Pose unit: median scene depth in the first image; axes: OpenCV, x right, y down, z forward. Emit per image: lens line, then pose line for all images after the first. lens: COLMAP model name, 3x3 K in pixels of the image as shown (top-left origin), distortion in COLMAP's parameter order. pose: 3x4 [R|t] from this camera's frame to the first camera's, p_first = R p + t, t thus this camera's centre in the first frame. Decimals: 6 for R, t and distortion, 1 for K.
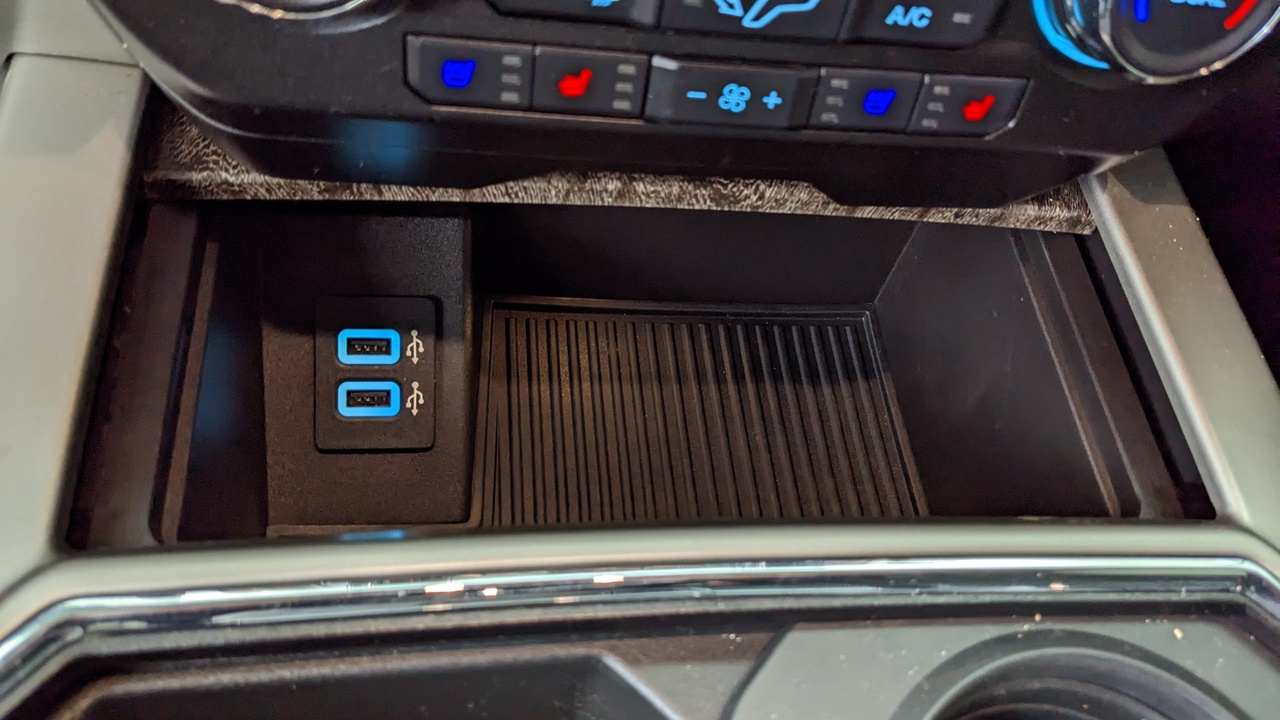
lens RADIAL K [[1011.1, 0, 647.3], [0, 1011.1, 359.9], [0, 0, 1]] dist [0.046594, -0.099204]
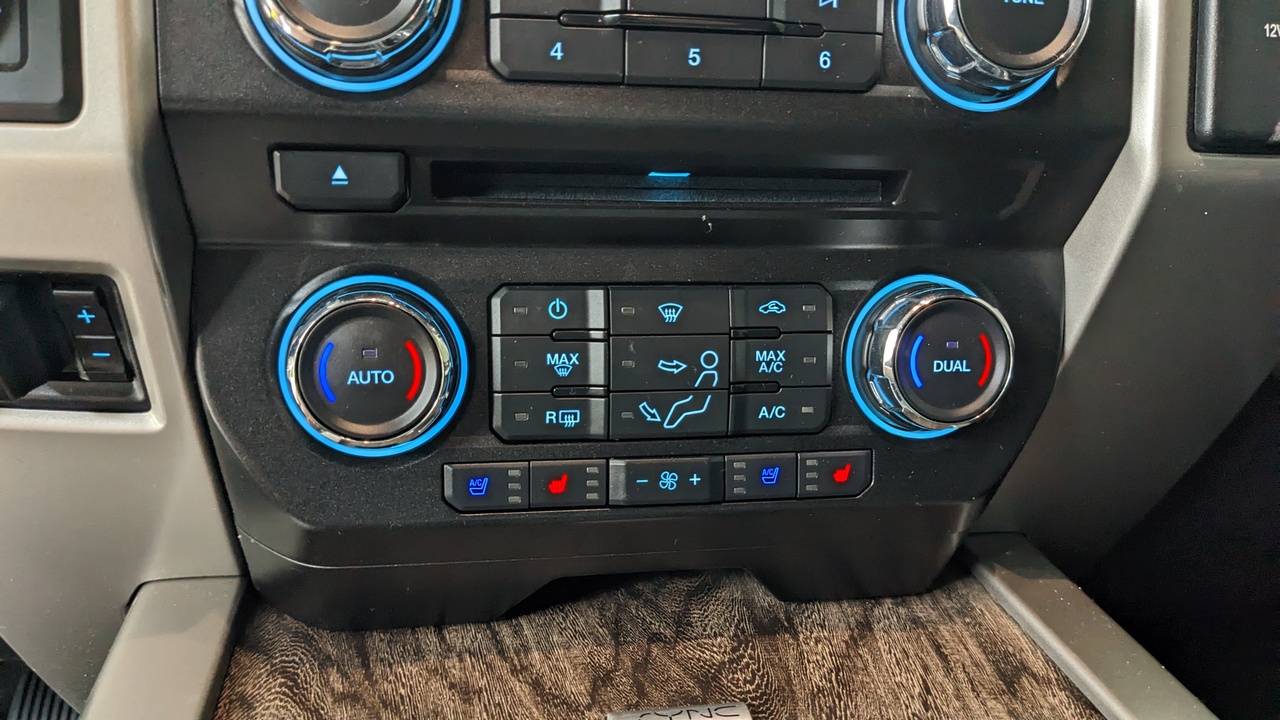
lens RADIAL K [[1011.1, 0, 639.3], [0, 1011.1, 382.4], [0, 0, 1]] dist [0.046594, -0.099204]
pose [[0.988544, -0.146183, 0.037577, 0.010542], [0.140048, 0.795519, -0.589522, 0.480205], [0.056285, 0.588031, 0.806878, -0.253680]]
